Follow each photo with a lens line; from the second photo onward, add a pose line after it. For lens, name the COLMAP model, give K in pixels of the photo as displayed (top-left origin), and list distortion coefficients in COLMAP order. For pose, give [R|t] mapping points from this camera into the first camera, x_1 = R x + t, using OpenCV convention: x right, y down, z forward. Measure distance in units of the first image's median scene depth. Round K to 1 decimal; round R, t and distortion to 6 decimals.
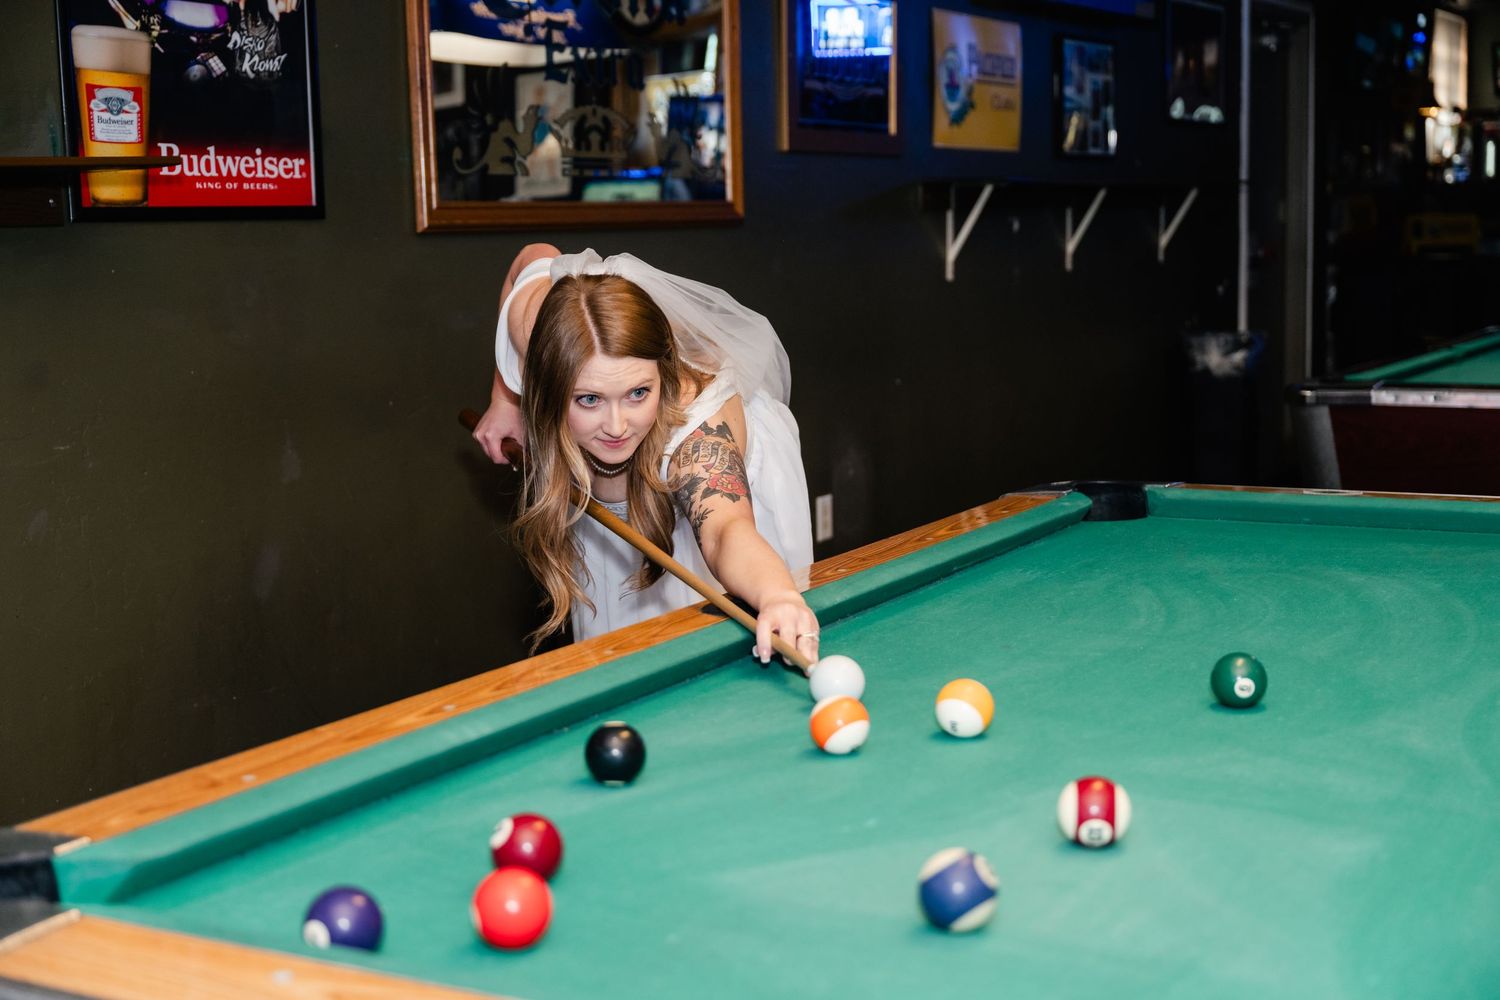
lens RADIAL K [[2081.9, 0, 750.0], [0, 2081.9, 500.0], [0, 0, 1]] dist [0.007883, -0.011306]
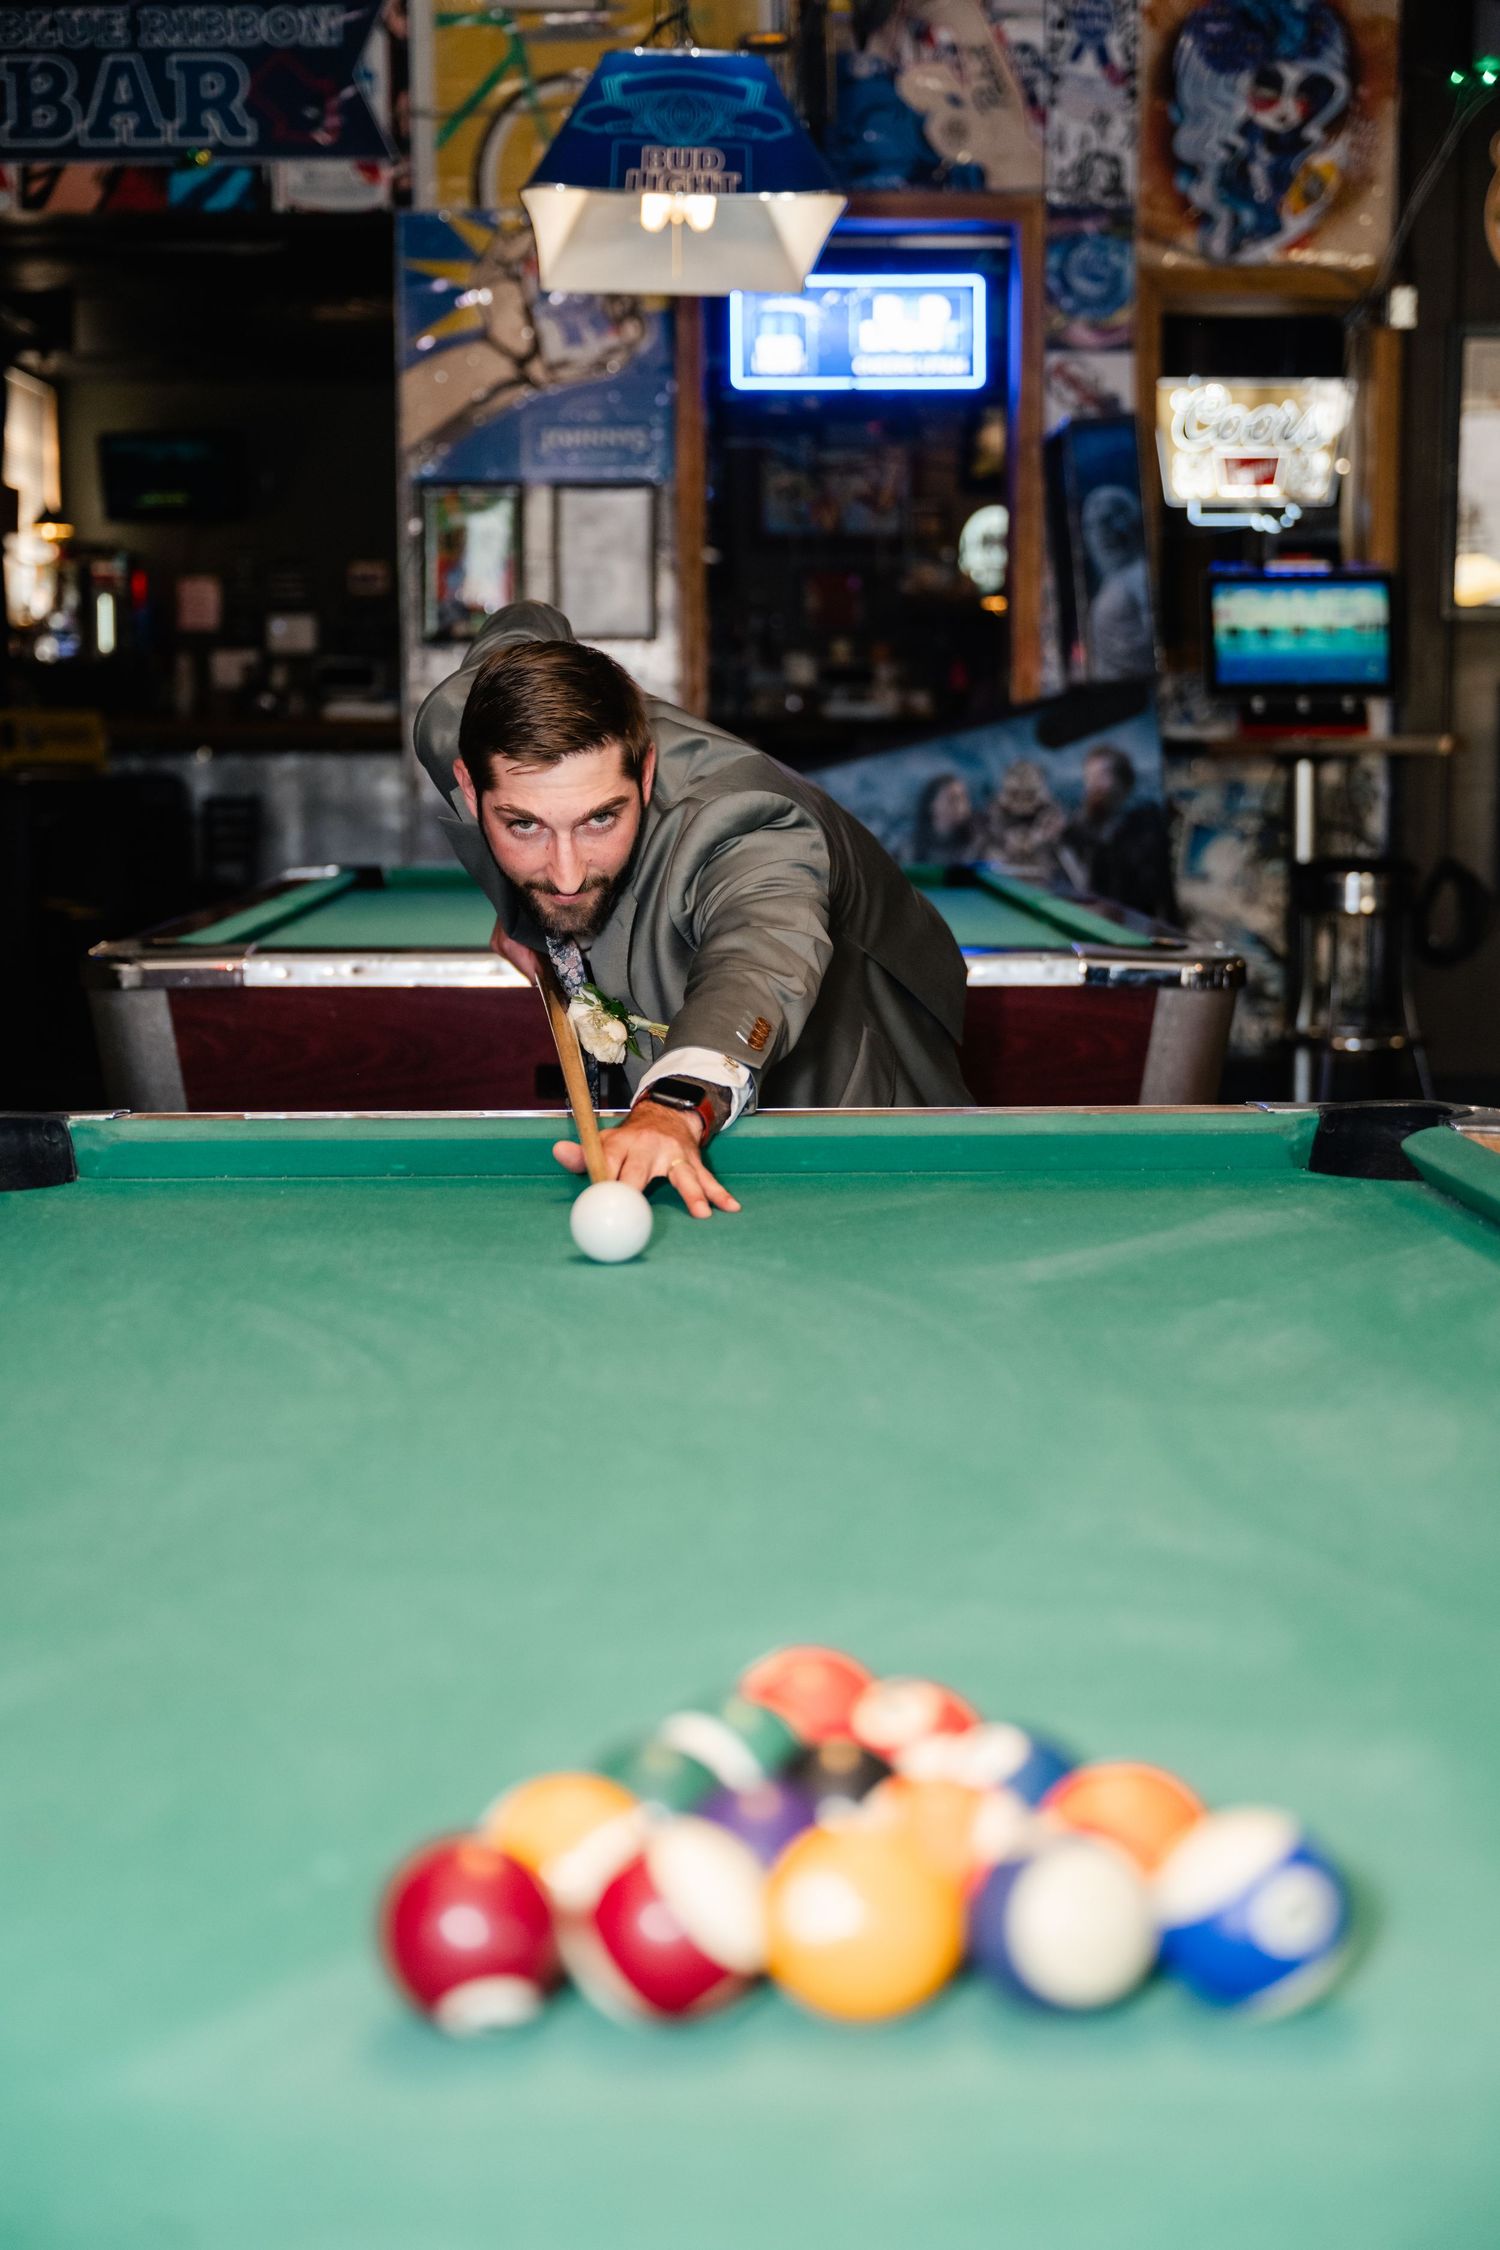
lens RADIAL K [[3521.6, 0, 832.5], [0, 3521.6, 1120.6], [0, 0, 1]] dist [-0.031430, 0.041344]
pose [[0.841960, -0.039710, 0.538077, -0.102650], [0.054095, 0.998476, -0.010957, 0.012165], [-0.536822, 0.038333, 0.842824, 0.177330]]
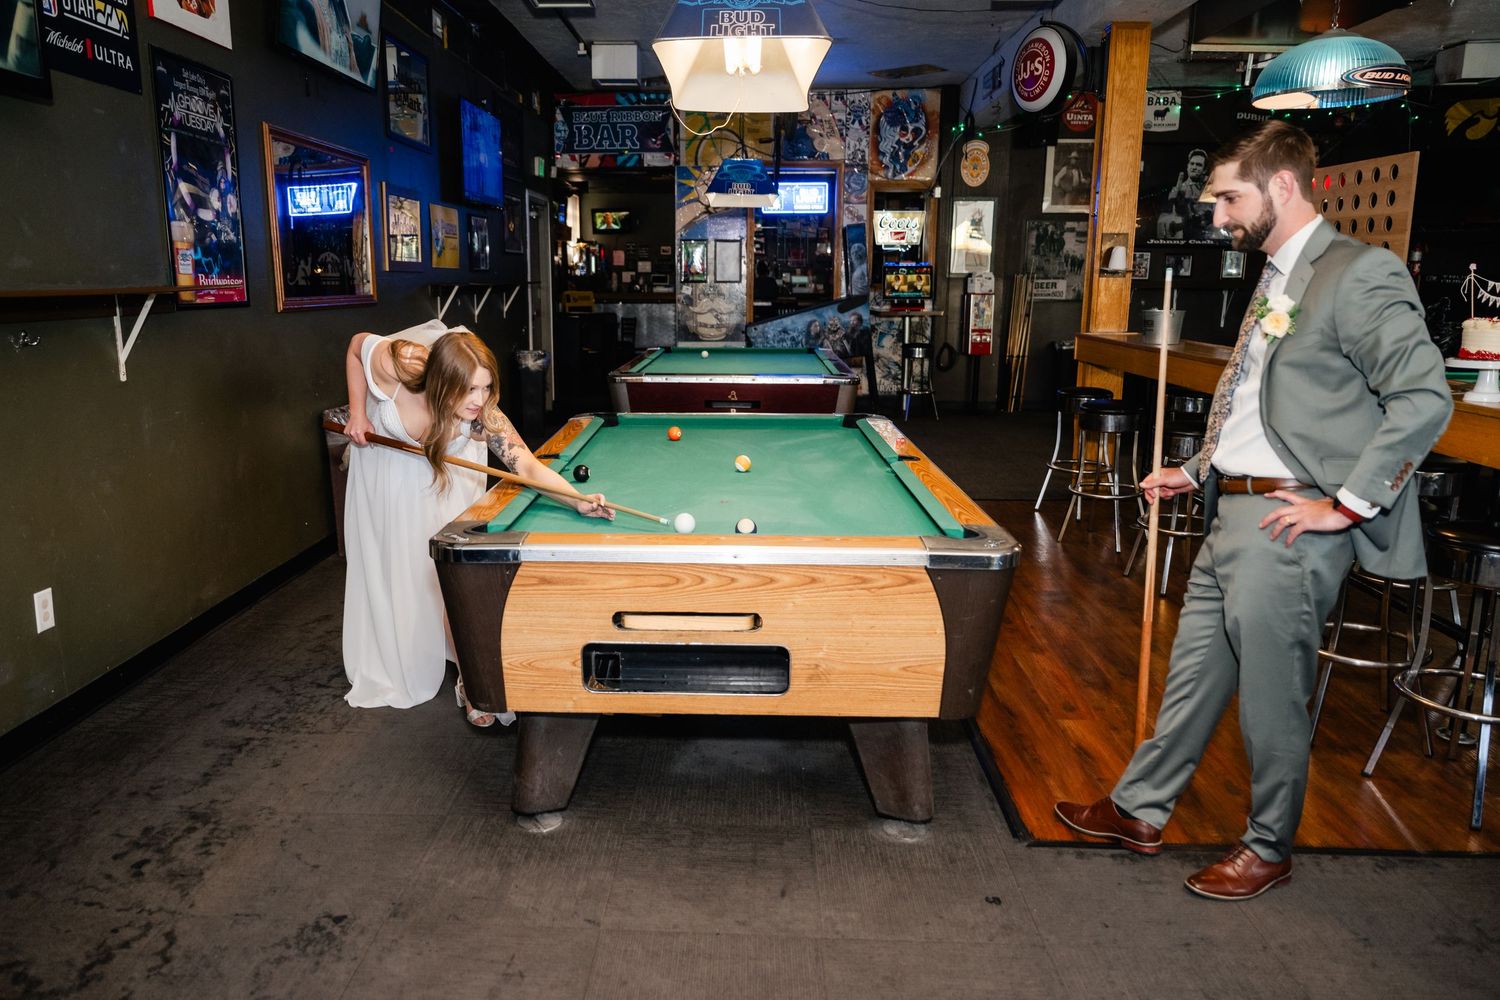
lens RADIAL K [[1074.8, 0, 709.5], [0, 1074.8, 537.3], [0, 0, 1]] dist [-0.004665, -0.008470]
pose [[0.883574, -0.084504, 0.460603, -0.336194], [0.038504, 0.993363, 0.108385, 0.005471], [-0.466705, -0.078031, 0.880964, -0.276864]]
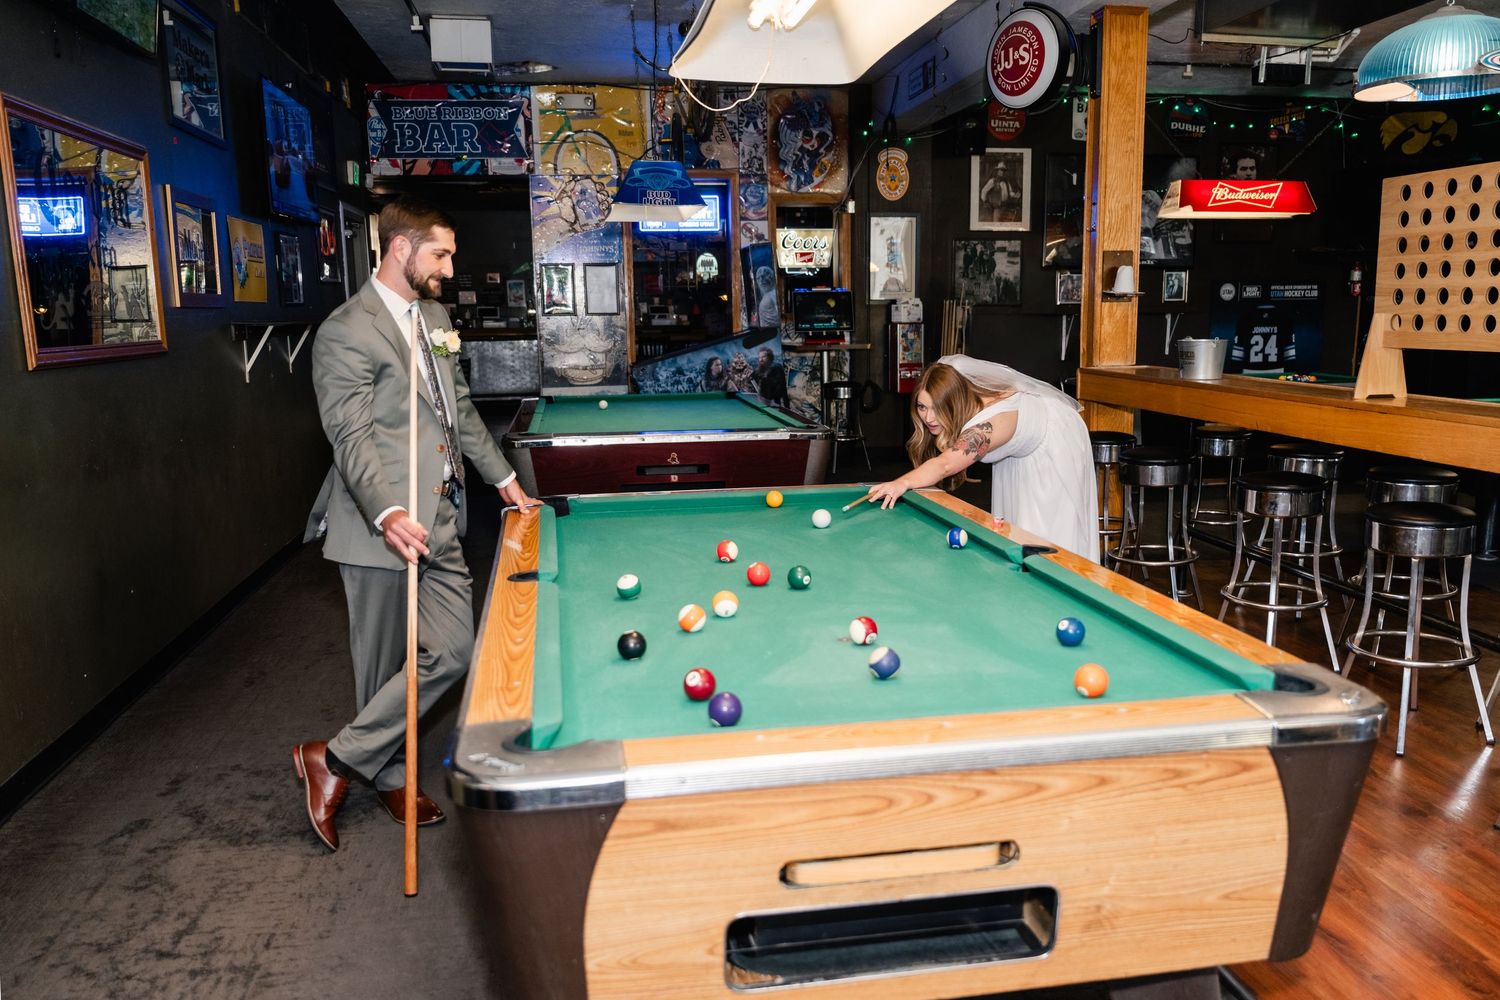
lens RADIAL K [[1219.8, 0, 832.3], [0, 1219.8, 553.0], [0, 0, 1]] dist [-0.048437, 0.057432]
pose [[0.744409, -0.117482, 0.657307, -0.355010], [0.081514, 0.993026, 0.085170, -0.029213], [-0.662730, -0.009822, 0.748794, -0.022445]]
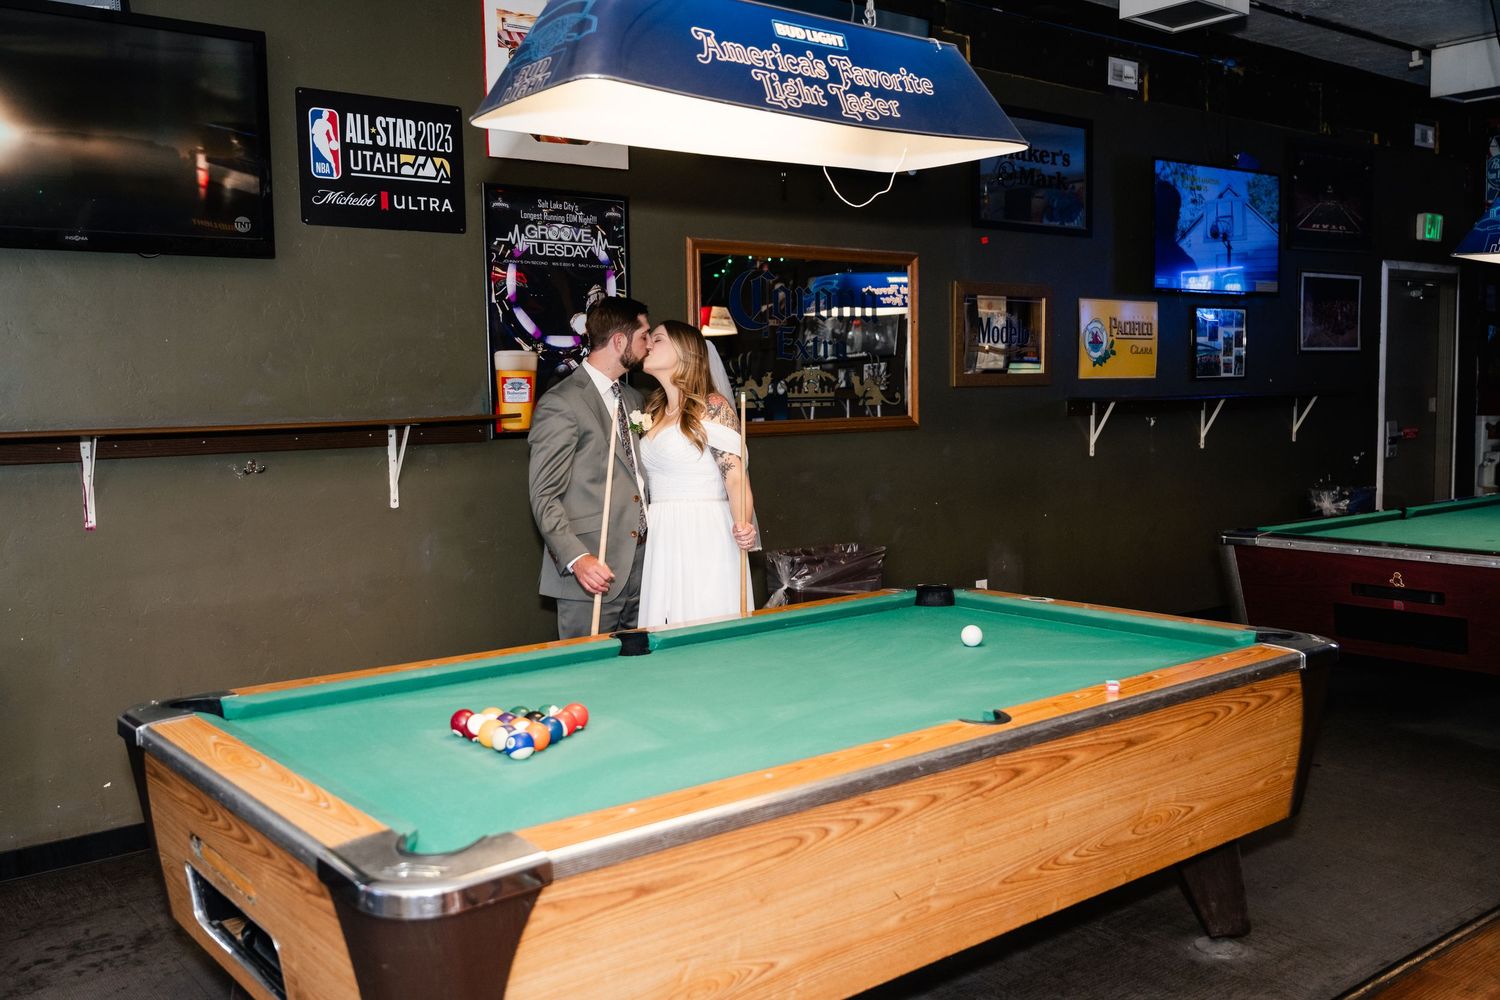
lens RADIAL K [[1346.1, 0, 751.3], [0, 1346.1, 507.5], [0, 0, 1]] dist [-0.003518, 0.002529]
pose [[0.928338, 0.040093, -0.369569, 0.418503], [-0.053221, 0.998260, -0.025392, -0.036058], [0.367908, 0.043241, 0.928856, -0.201397]]
